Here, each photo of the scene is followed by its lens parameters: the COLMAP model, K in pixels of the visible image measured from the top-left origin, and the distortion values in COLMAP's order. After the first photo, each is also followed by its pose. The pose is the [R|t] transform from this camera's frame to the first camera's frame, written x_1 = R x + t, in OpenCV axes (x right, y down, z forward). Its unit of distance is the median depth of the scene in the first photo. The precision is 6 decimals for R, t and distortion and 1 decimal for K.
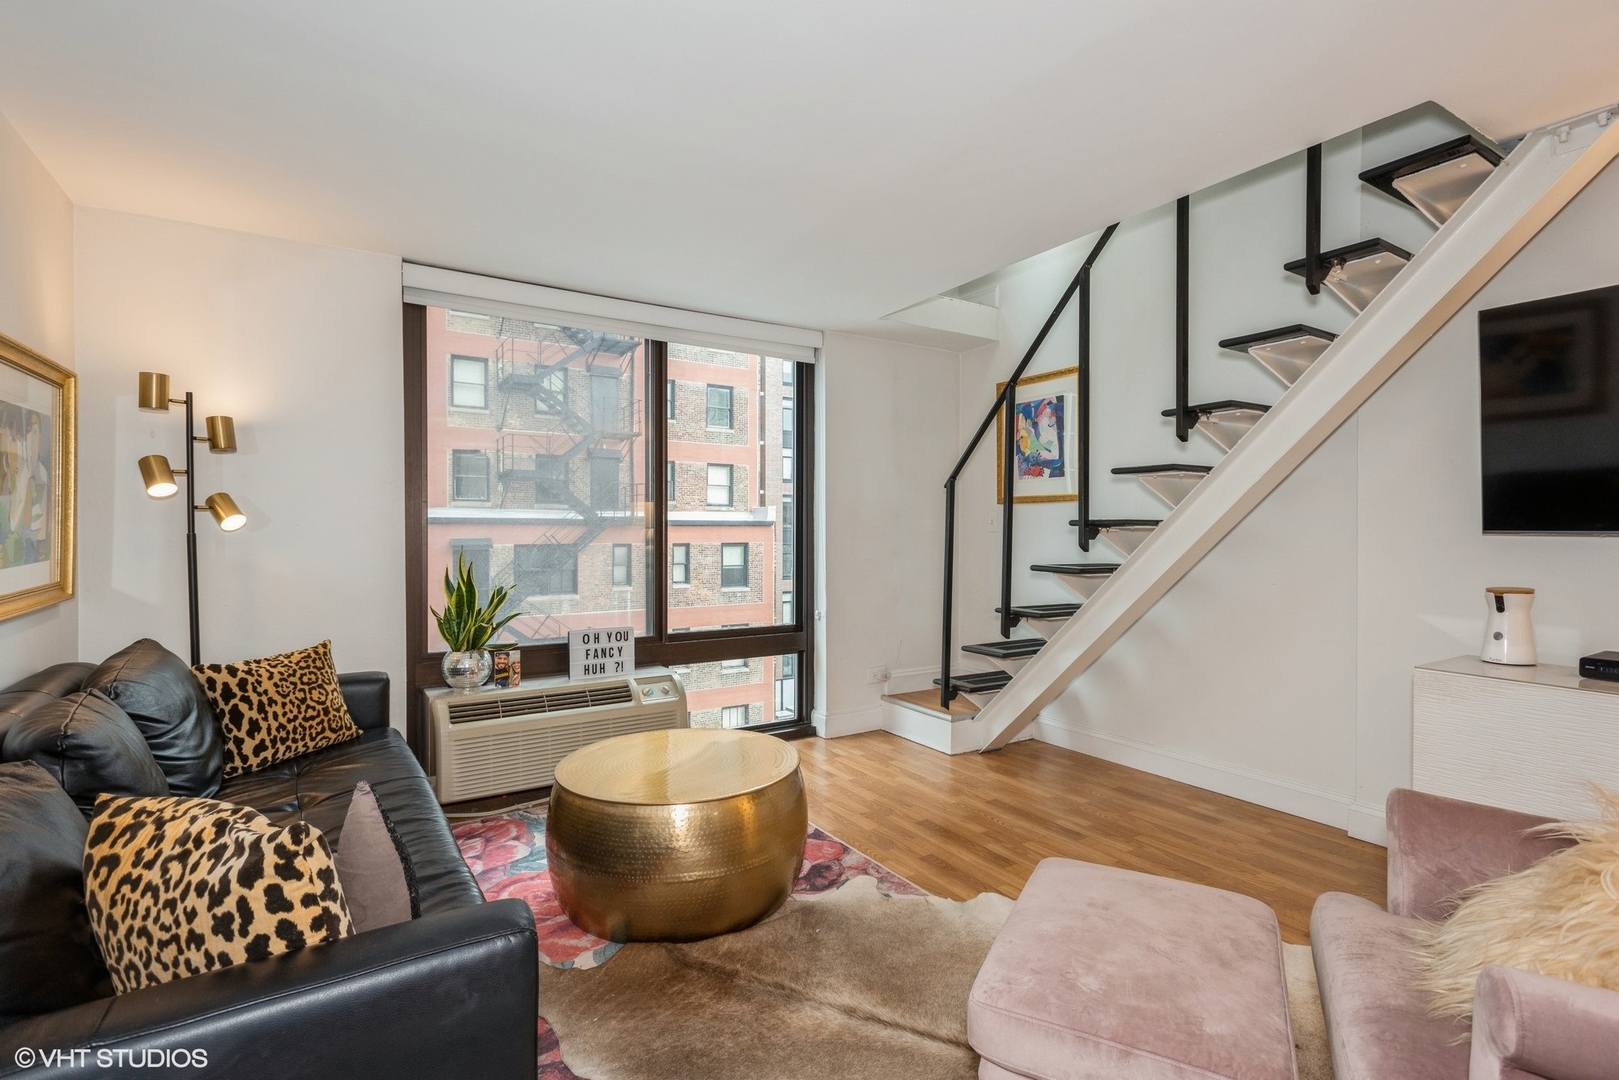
lens RADIAL K [[752.7, 0, 805.6], [0, 752.7, 532.6], [0, 0, 1]] dist [0.002006, -0.000279]
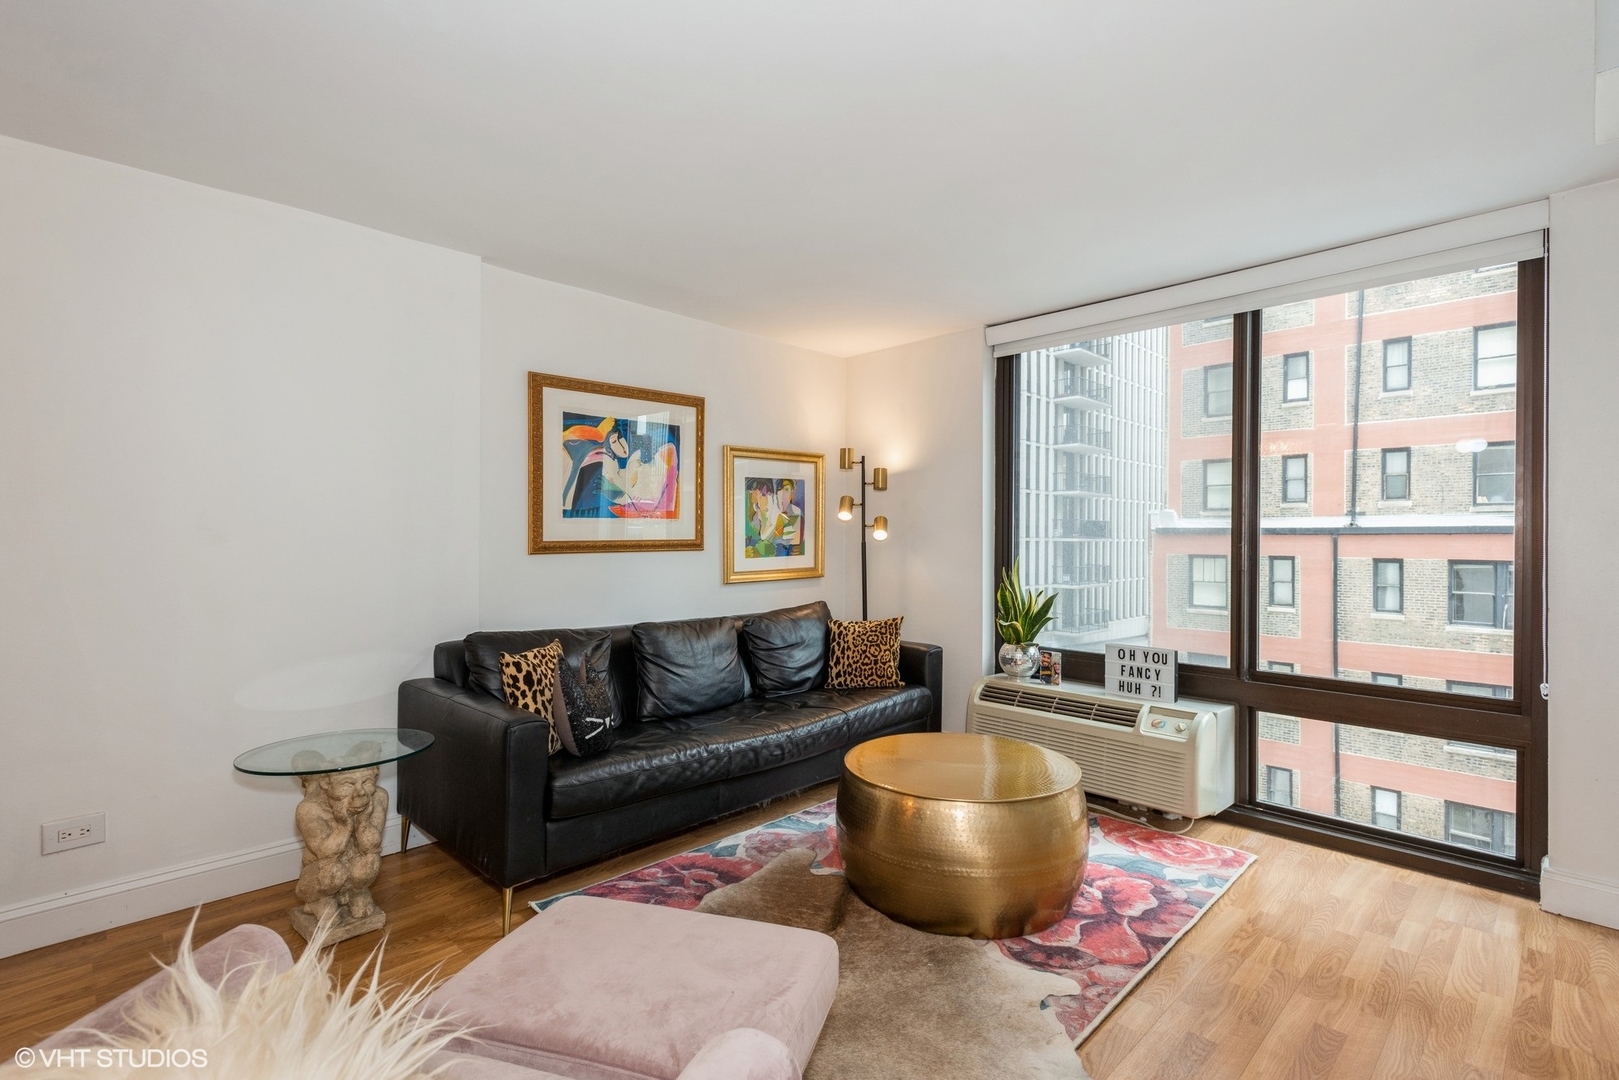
lens RADIAL K [[752.7, 0, 805.6], [0, 752.7, 532.6], [0, 0, 1]] dist [0.002006, -0.000279]
pose [[0.207335, -0.004148, -0.978261, 0.752616], [-0.006307, 0.999965, -0.005577, -0.008758], [0.978250, 0.007326, 0.207302, 0.530288]]
